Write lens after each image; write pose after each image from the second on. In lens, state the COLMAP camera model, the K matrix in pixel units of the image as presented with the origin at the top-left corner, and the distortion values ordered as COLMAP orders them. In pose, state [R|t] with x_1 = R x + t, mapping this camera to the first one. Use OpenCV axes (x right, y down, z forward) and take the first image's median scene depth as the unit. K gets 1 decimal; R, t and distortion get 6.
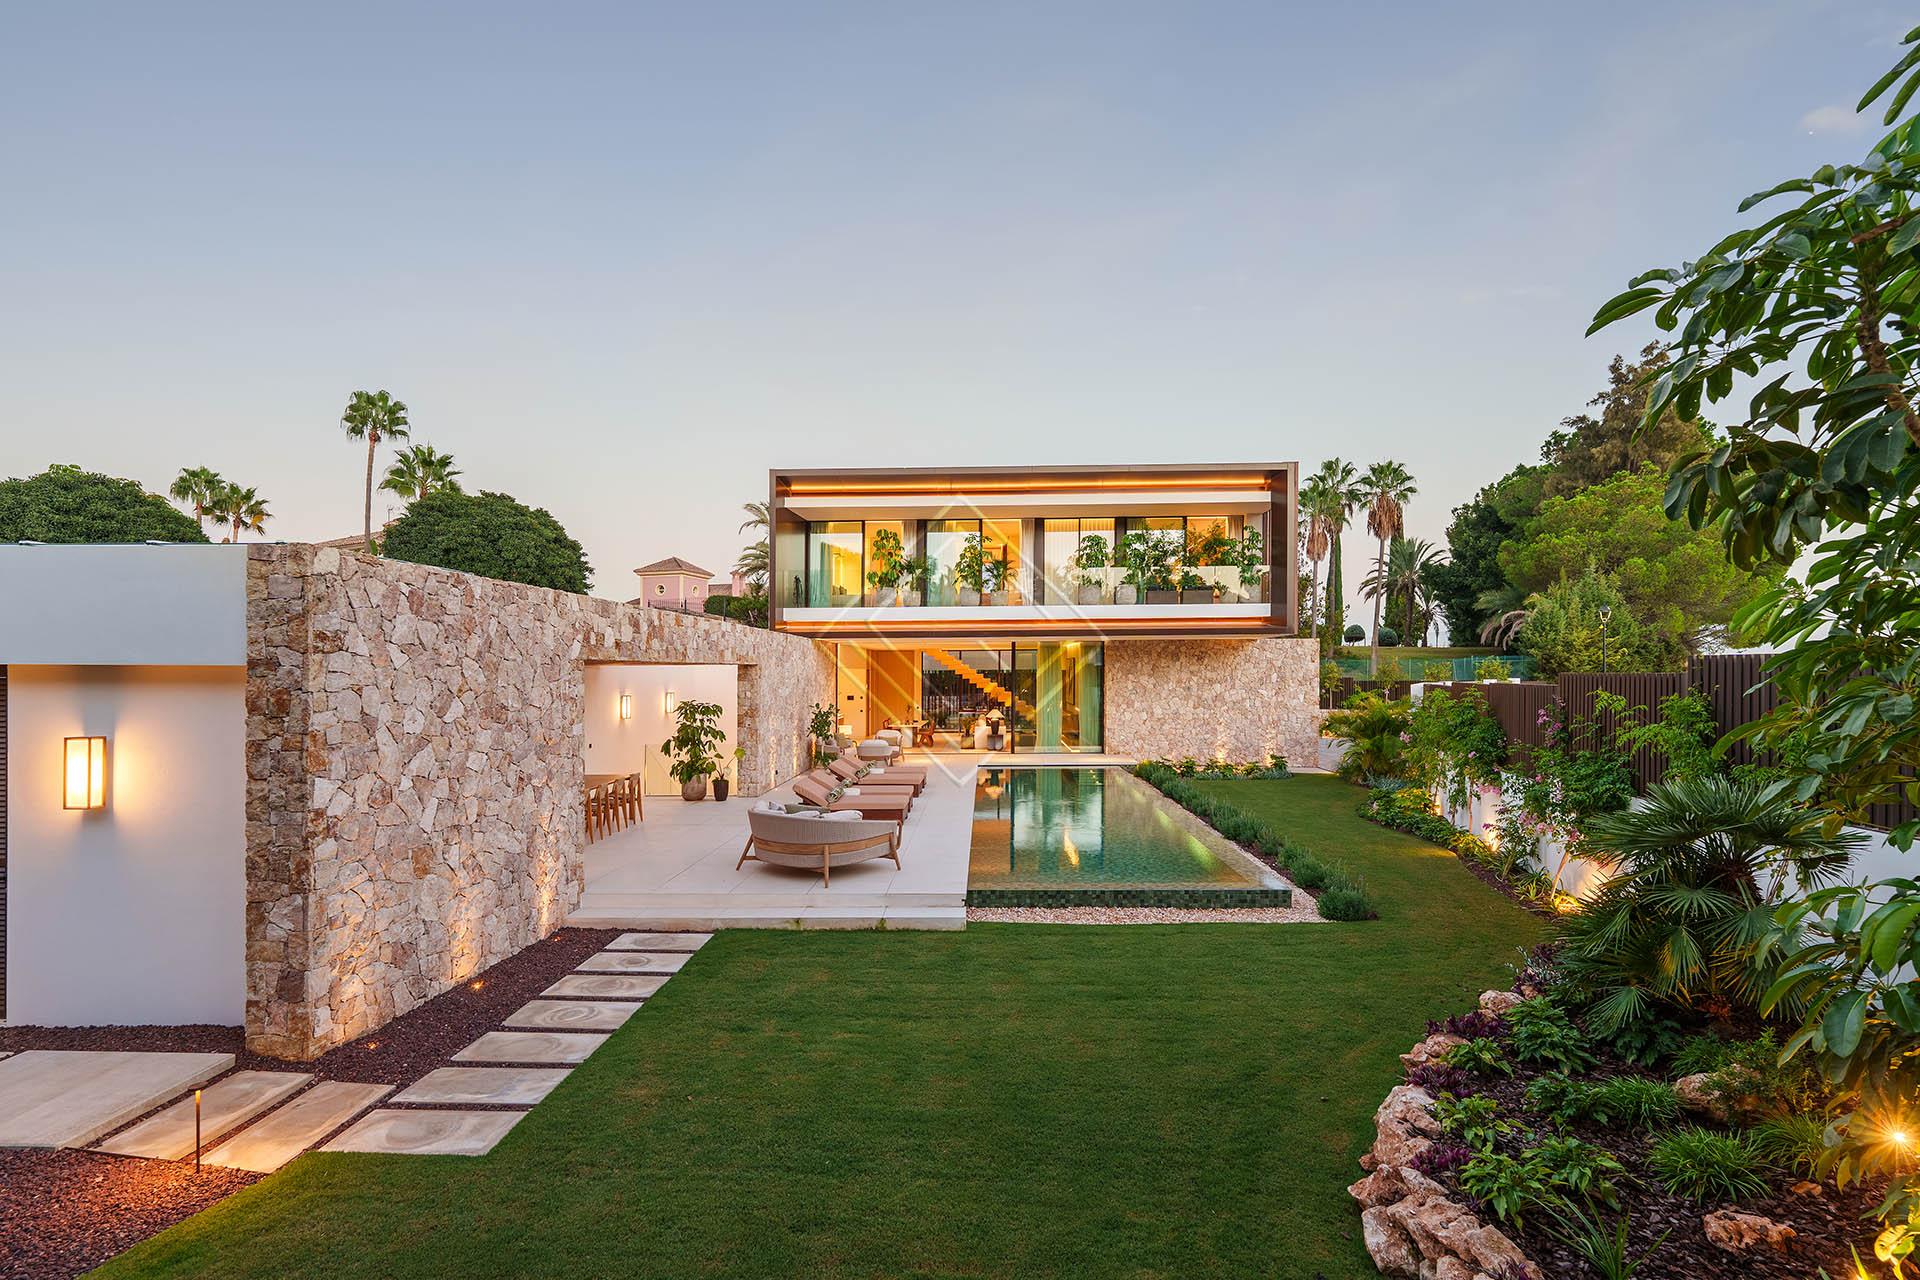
lens RADIAL K [[803.3, 0, 957.2], [0, 803.3, 656.4], [0, 0, 1]] dist [0.002590, -0.000153]
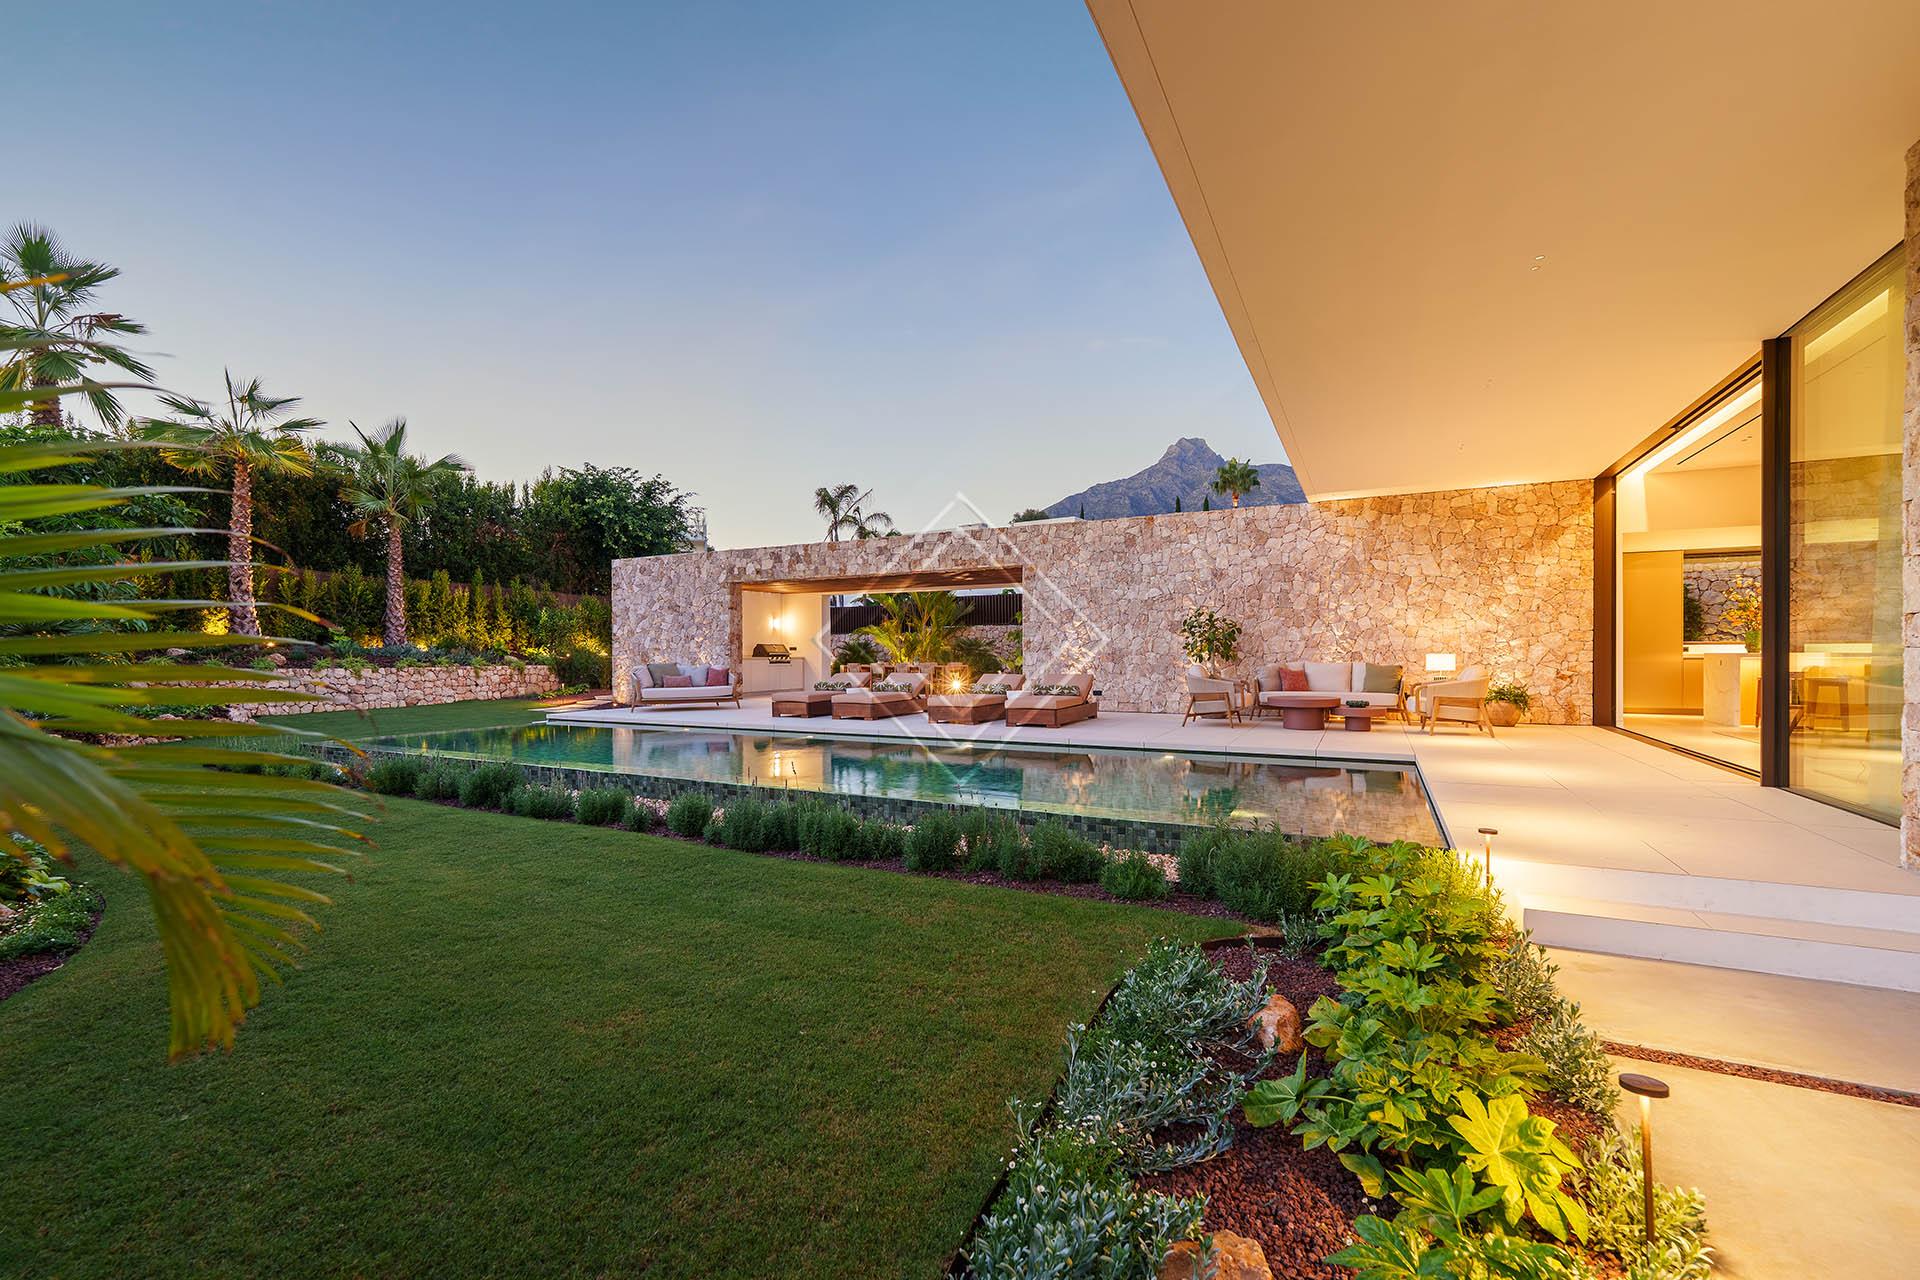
lens RADIAL K [[803.3, 0, 972.2], [0, 803.3, 637.1], [0, 0, 1]] dist [0.002590, -0.000153]
pose [[-0.420741, -0.008137, -0.907145, 1.459336], [0.026585, 0.999420, -0.021295, 0.267184], [0.906791, -0.033076, -0.420280, 3.237048]]
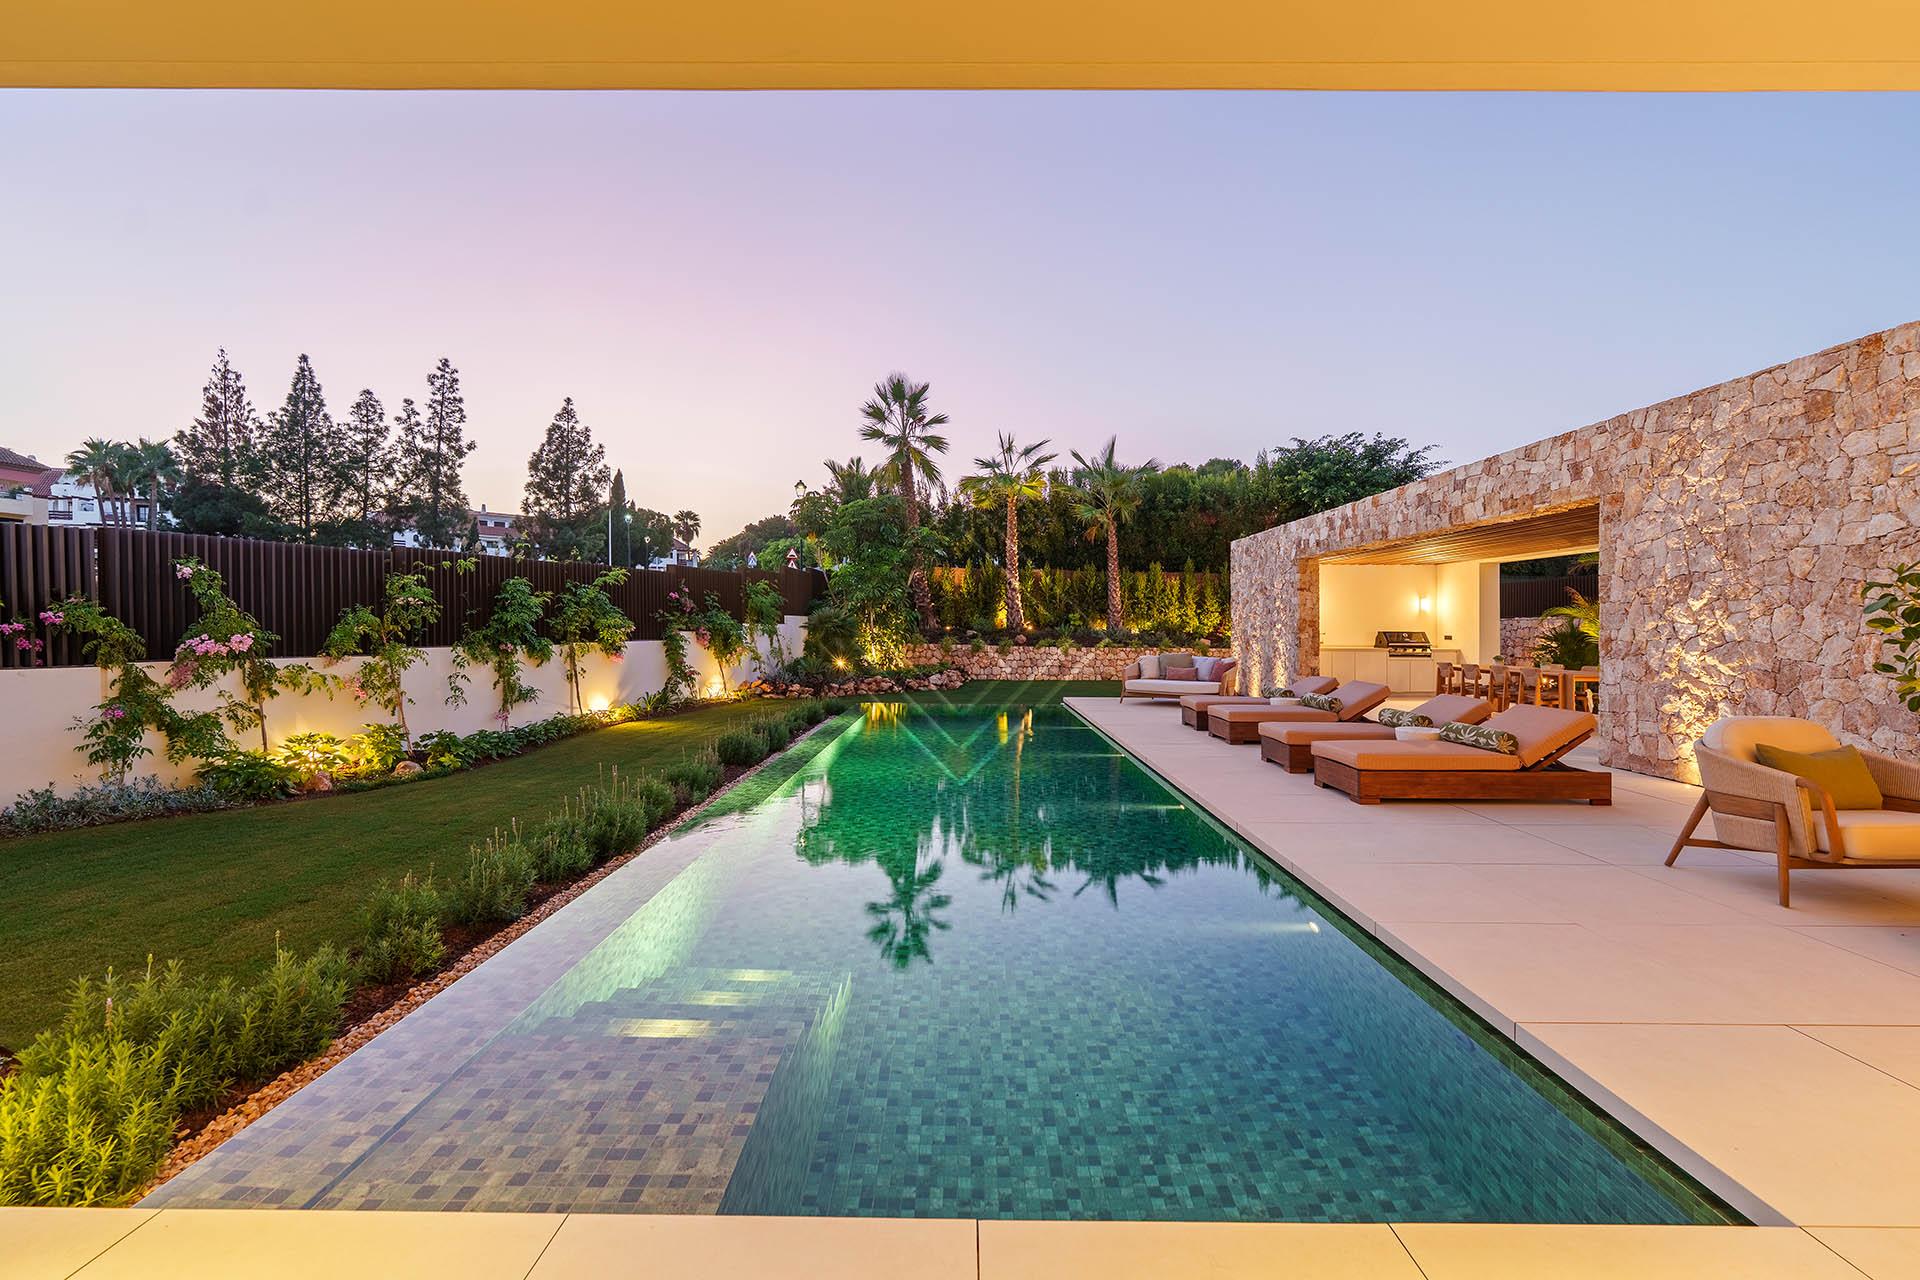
lens RADIAL K [[803.3, 0, 953.8], [0, 803.3, 624.0], [0, 0, 1]] dist [0.002590, -0.000153]
pose [[-0.999842, 0.001806, -0.017673, 0.364910], [0.002237, 0.999700, -0.024391, 0.240943], [0.017624, -0.024426, -0.999546, 3.599509]]
